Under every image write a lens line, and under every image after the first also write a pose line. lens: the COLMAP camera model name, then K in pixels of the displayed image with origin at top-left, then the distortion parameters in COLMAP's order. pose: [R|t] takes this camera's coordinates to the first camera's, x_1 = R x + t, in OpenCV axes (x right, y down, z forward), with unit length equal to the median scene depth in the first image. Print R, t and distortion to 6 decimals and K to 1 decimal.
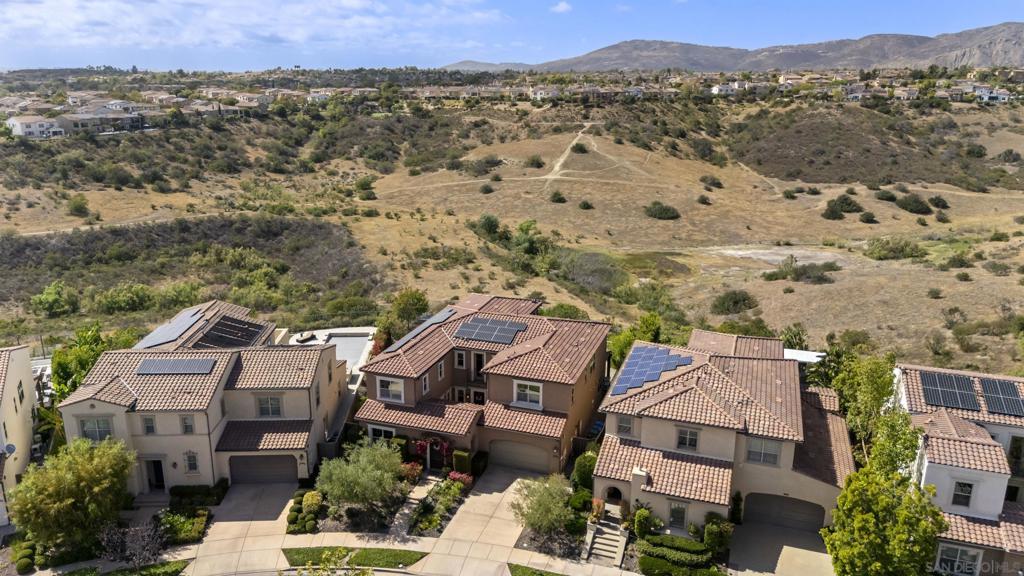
lens RADIAL K [[744.2, 0, 510.9], [0, 744.2, 291.2], [0, 0, 1]] dist [0.084097, -0.100130]
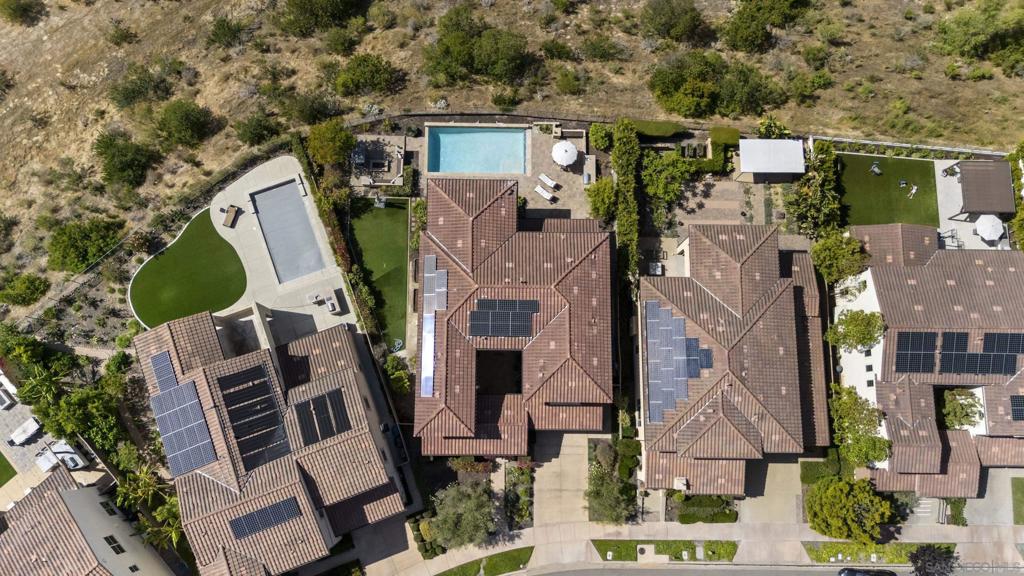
lens RADIAL K [[744.2, 0, 510.9], [0, 744.2, 291.2], [0, 0, 1]] dist [0.084097, -0.100130]
pose [[0.948740, -0.306926, 0.075426, -0.017663], [0.067865, 0.430911, 0.899839, -0.180380], [-0.308686, -0.848594, 0.429652, 0.130640]]
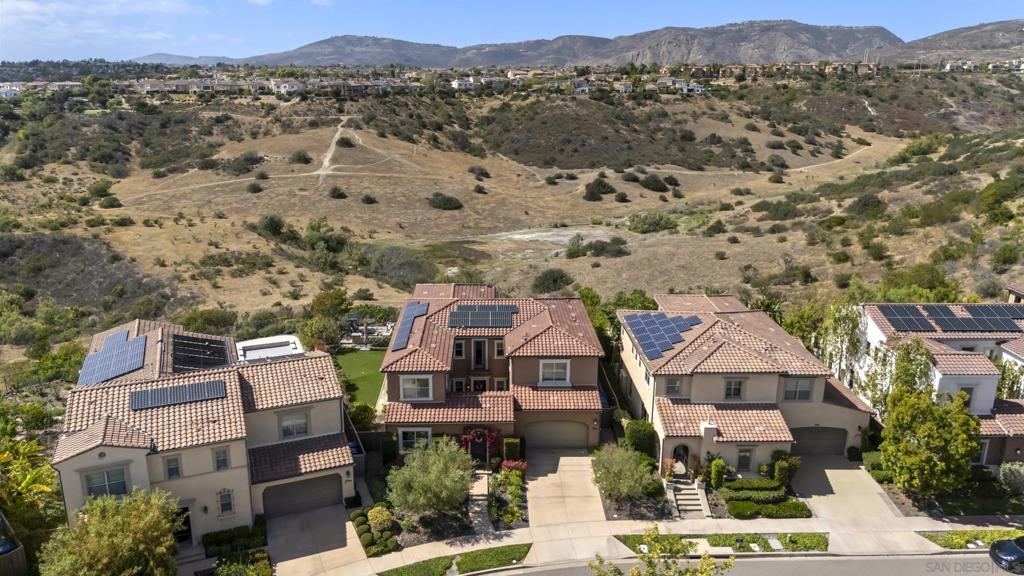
lens RADIAL K [[744.2, 0, 510.9], [0, 744.2, 291.2], [0, 0, 1]] dist [0.084097, -0.100130]
pose [[0.936198, -0.098870, 0.337280, -0.068388], [0.097154, 0.995026, 0.022007, 0.000583], [-0.337778, 0.012165, 0.941147, 0.016193]]
